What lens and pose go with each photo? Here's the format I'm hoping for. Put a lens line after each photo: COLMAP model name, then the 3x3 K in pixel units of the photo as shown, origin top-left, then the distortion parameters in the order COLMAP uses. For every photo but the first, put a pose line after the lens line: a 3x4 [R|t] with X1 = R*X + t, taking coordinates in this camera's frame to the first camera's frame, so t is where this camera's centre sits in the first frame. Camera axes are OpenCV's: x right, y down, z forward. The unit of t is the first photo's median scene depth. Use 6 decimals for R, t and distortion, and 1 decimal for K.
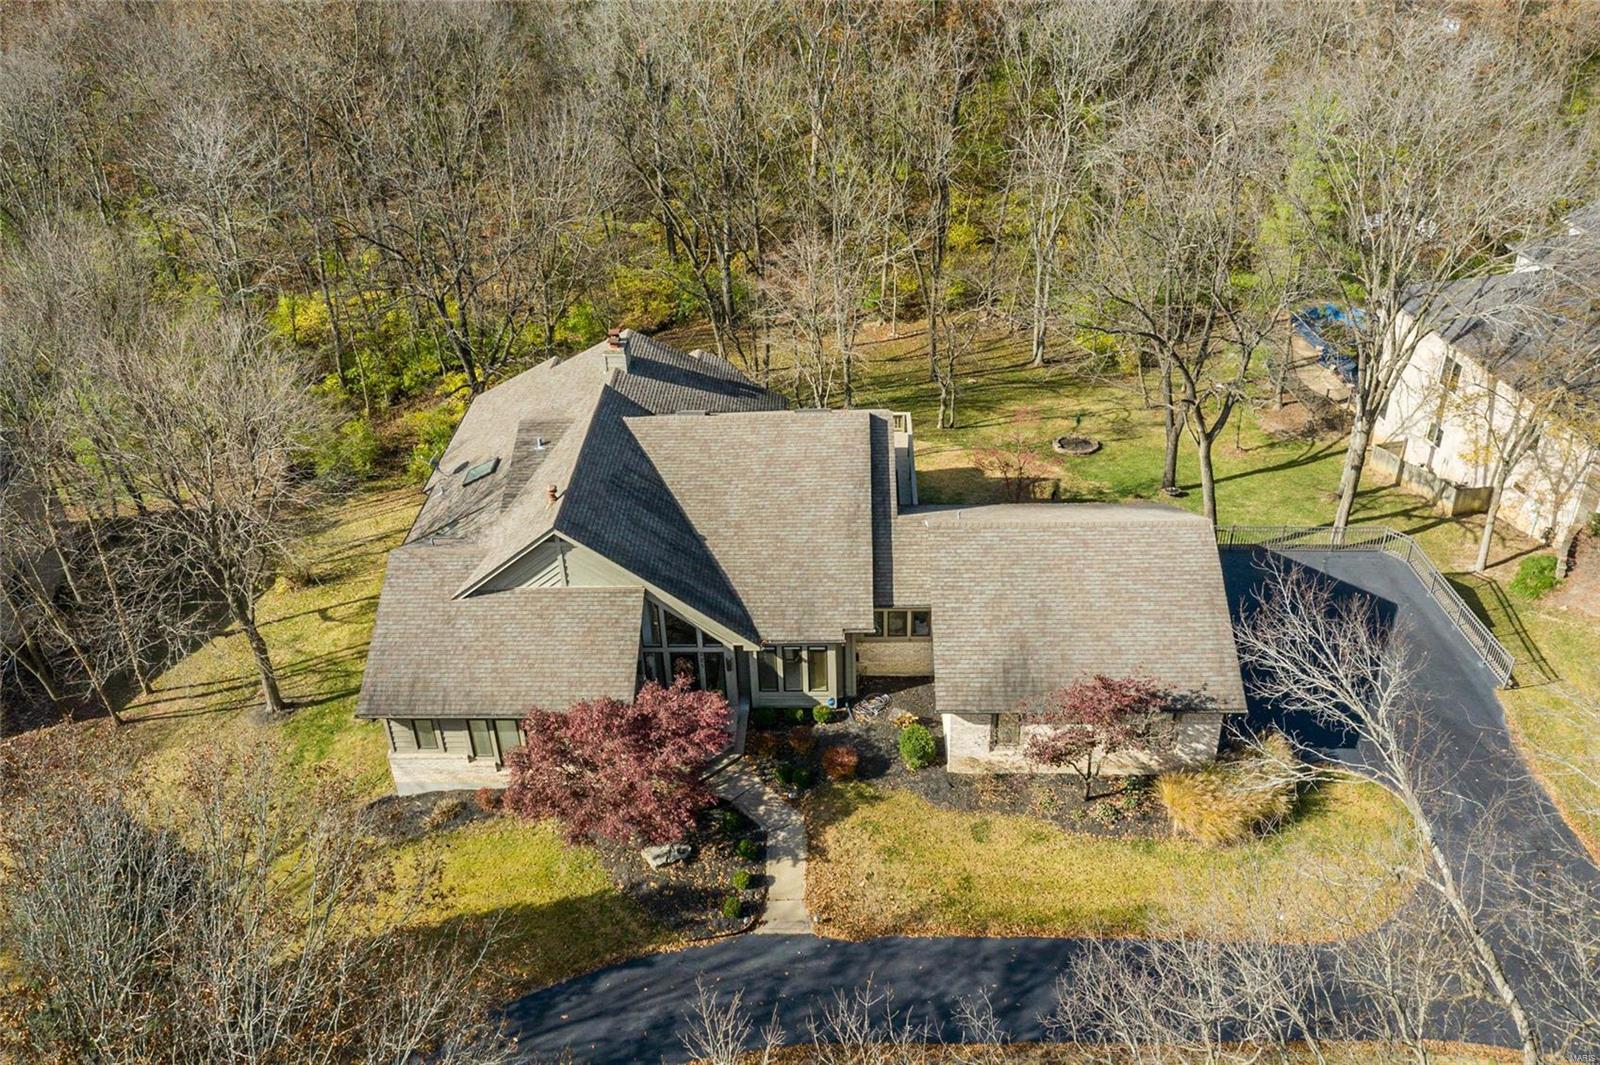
lens RADIAL K [[1297.2, 0, 794.4], [0, 1297.2, 524.3], [0, 0, 1]] dist [0.012399, 0.008579]
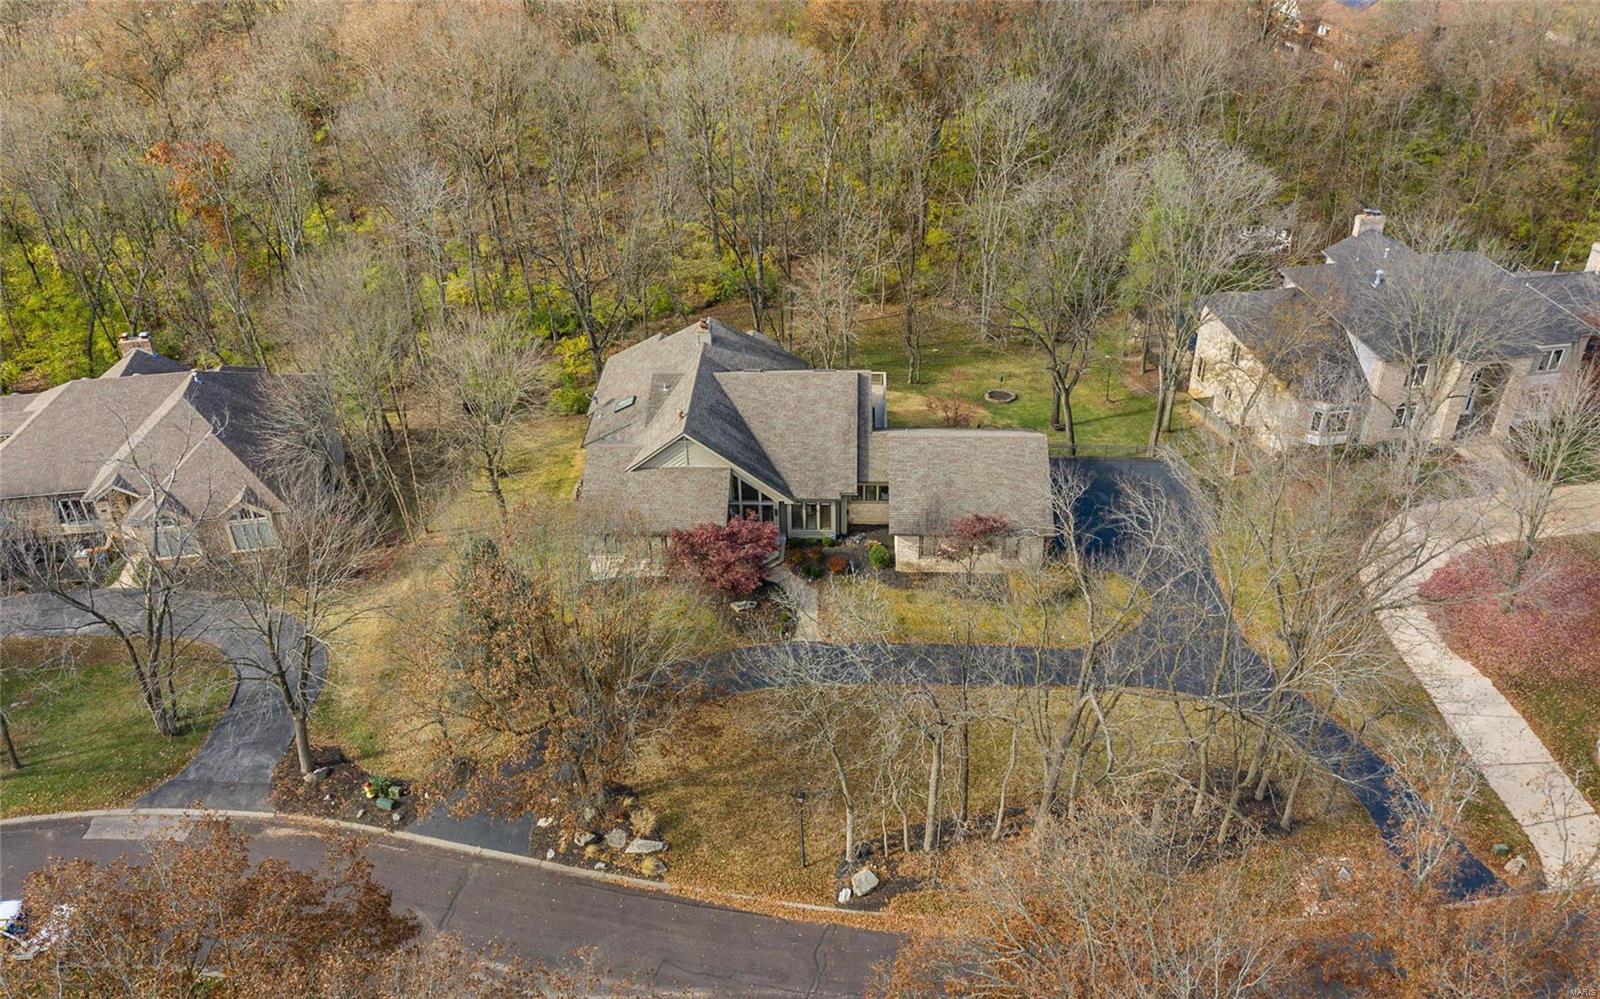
lens RADIAL K [[1311.9, 0, 796.7], [0, 1311.9, 510.6], [0, 0, 1]] dist [0.009762, -0.002218]
pose [[0.999840, 0.017651, 0.002772, -0.026212], [-0.017709, 0.999587, 0.022614, 0.063225], [-0.002372, -0.022659, 0.999740, -0.793463]]
